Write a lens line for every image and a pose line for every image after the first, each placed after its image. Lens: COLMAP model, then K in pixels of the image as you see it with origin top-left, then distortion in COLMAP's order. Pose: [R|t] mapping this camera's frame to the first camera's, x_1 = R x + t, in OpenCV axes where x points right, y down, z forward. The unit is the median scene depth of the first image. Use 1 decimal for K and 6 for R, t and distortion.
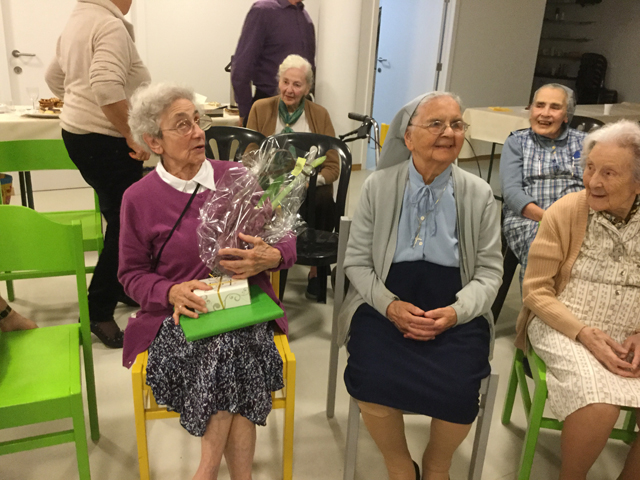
lens RADIAL K [[582.8, 0, 308.4], [0, 582.8, 246.1], [0, 0, 1]] dist [0.102456, -0.202184]
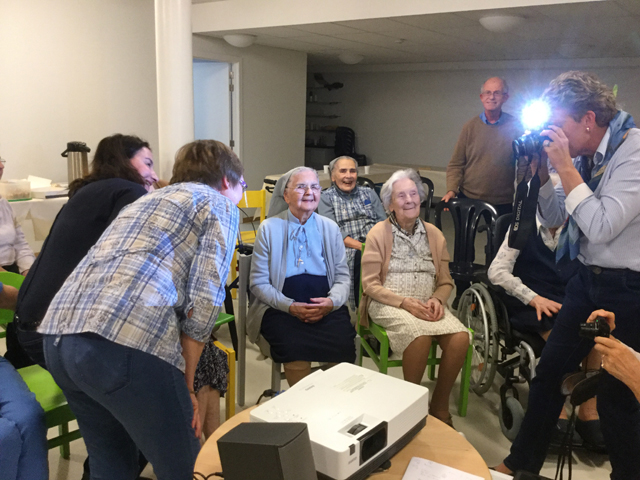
lens RADIAL K [[582.8, 0, 318.1], [0, 582.8, 237.4], [0, 0, 1]] dist [0.102456, -0.202184]
pose [[0.918404, -0.103854, 0.381770, -0.336463], [0.152792, 0.983175, -0.100106, 0.088512], [-0.364950, 0.150269, 0.918820, -0.421636]]
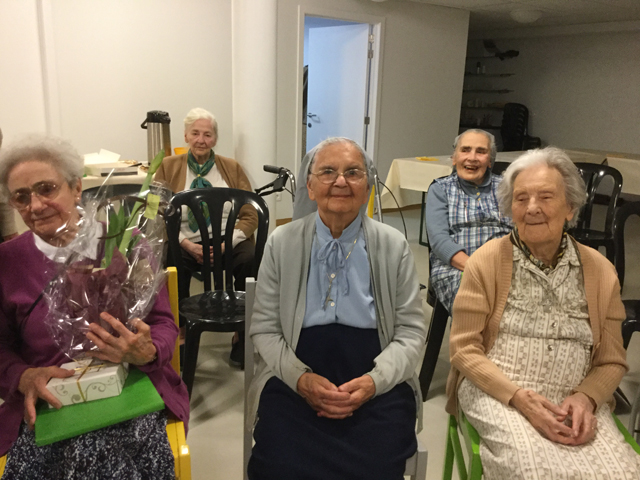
lens RADIAL K [[582.8, 0, 305.3], [0, 582.8, 250.2], [0, 0, 1]] dist [0.102456, -0.202184]
pose [[0.995237, -0.047758, 0.084987, 0.078522], [0.054953, 0.994912, -0.084436, -0.013295], [-0.080522, 0.088704, 0.992798, 0.115938]]
